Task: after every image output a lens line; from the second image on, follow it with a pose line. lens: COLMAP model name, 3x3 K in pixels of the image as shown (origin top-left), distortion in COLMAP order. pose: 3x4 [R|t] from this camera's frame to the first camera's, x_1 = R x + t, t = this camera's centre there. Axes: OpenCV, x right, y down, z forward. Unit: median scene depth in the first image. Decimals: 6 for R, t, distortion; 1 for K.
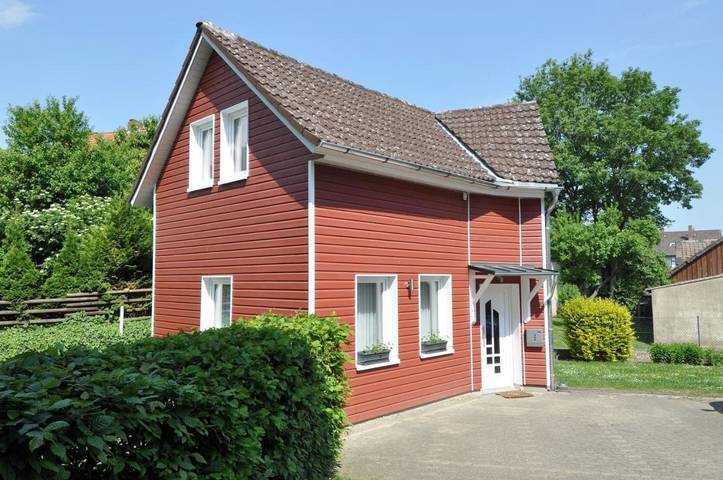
lens RADIAL K [[520.2, 0, 364.1], [0, 520.2, 239.5], [0, 0, 1]] dist [0.037979, -0.030127]
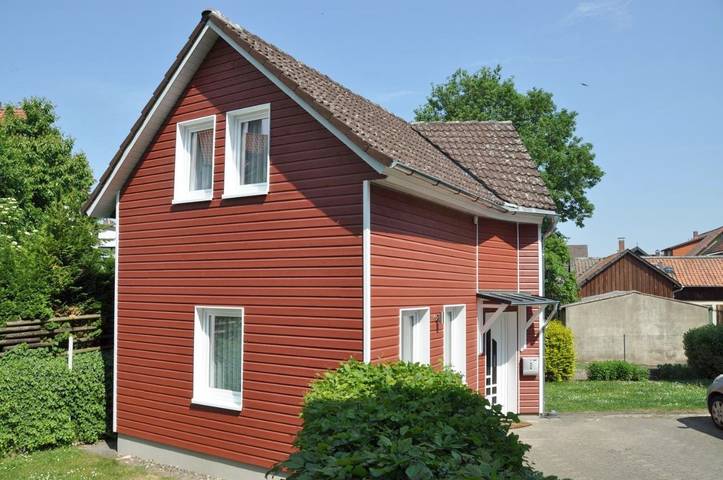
lens RADIAL K [[574.2, 0, 365.2], [0, 574.2, 245.8], [0, 0, 1]] dist [-0.128025, 0.057998]
pose [[0.970920, 0.026026, 0.237985, -0.232798], [-0.026367, 0.999651, -0.001749, -0.028043], [-0.237947, -0.004577, 0.971267, 0.043272]]
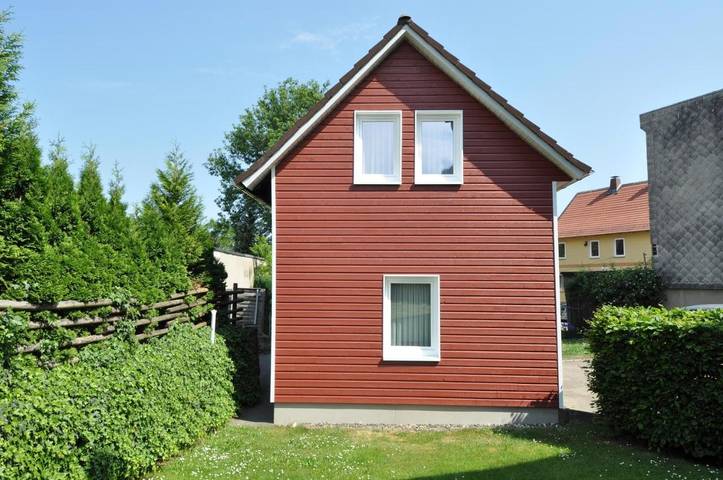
lens RADIAL K [[520.2, 0, 367.9], [0, 520.2, 240.8], [0, 0, 1]] dist [0.037979, -0.030127]
pose [[0.740561, 0.058642, 0.669426, -0.860308], [-0.060160, 0.997971, -0.020871, 0.025827], [-0.669291, -0.024816, 0.742586, 0.271370]]
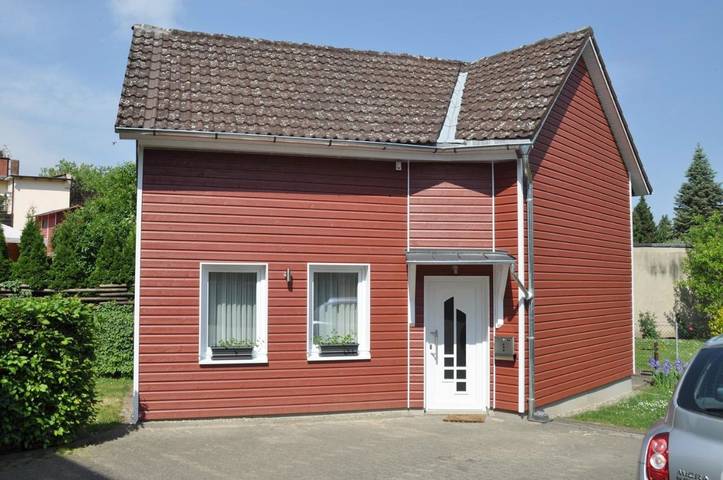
lens RADIAL K [[620.1, 0, 362.1], [0, 620.1, 244.6], [0, 0, 1]] dist [-0.104131, 0.002175]
pose [[0.867940, -0.026882, -0.495941, 0.584836], [0.033027, 0.999448, 0.003625, 0.030777], [0.495569, -0.019526, 0.868349, 0.140546]]
